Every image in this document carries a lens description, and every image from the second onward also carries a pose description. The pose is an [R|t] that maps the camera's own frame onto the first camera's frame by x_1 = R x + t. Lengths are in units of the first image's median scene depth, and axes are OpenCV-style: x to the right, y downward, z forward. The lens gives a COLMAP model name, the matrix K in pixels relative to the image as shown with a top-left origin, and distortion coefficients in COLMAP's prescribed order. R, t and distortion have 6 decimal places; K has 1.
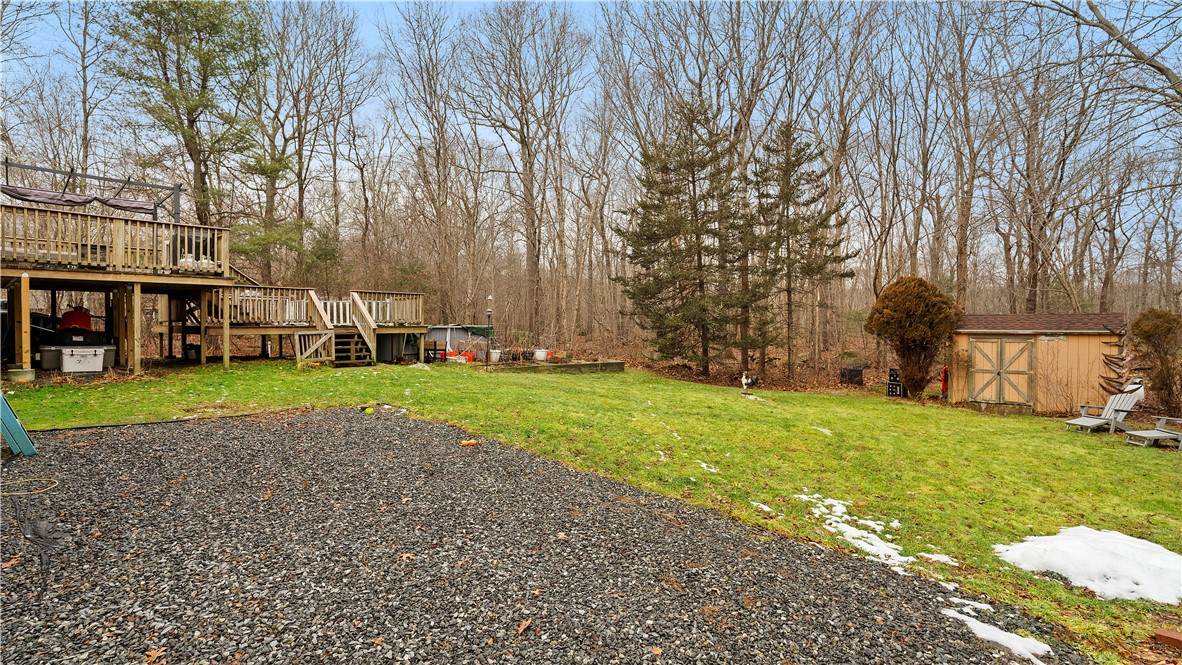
lens RADIAL K [[553.3, 0, 593.9], [0, 553.3, 333.4], [0, 0, 1]] dist [-0.003162, 0.000104]
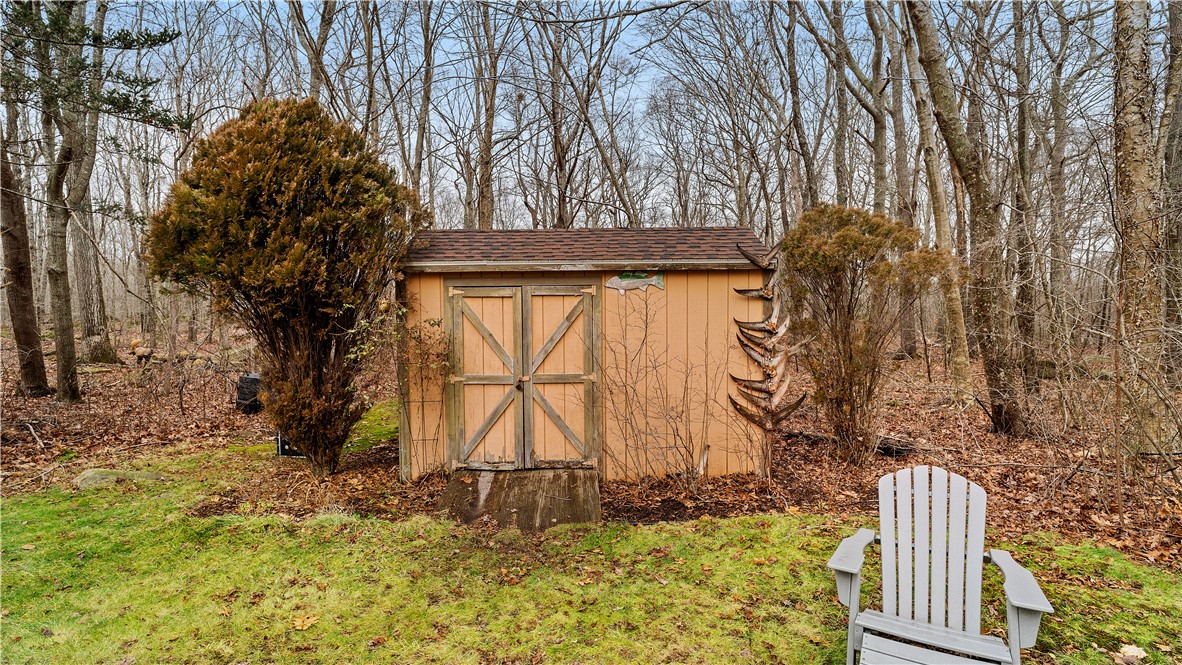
lens RADIAL K [[553.3, 0, 591.3], [0, 553.3, 333.1], [0, 0, 1]] dist [-0.003162, 0.000104]
pose [[0.779484, -0.031492, 0.625629, 0.554811], [0.021186, 0.999490, 0.023914, 0.032045], [-0.626063, -0.005386, 0.779754, 0.703949]]
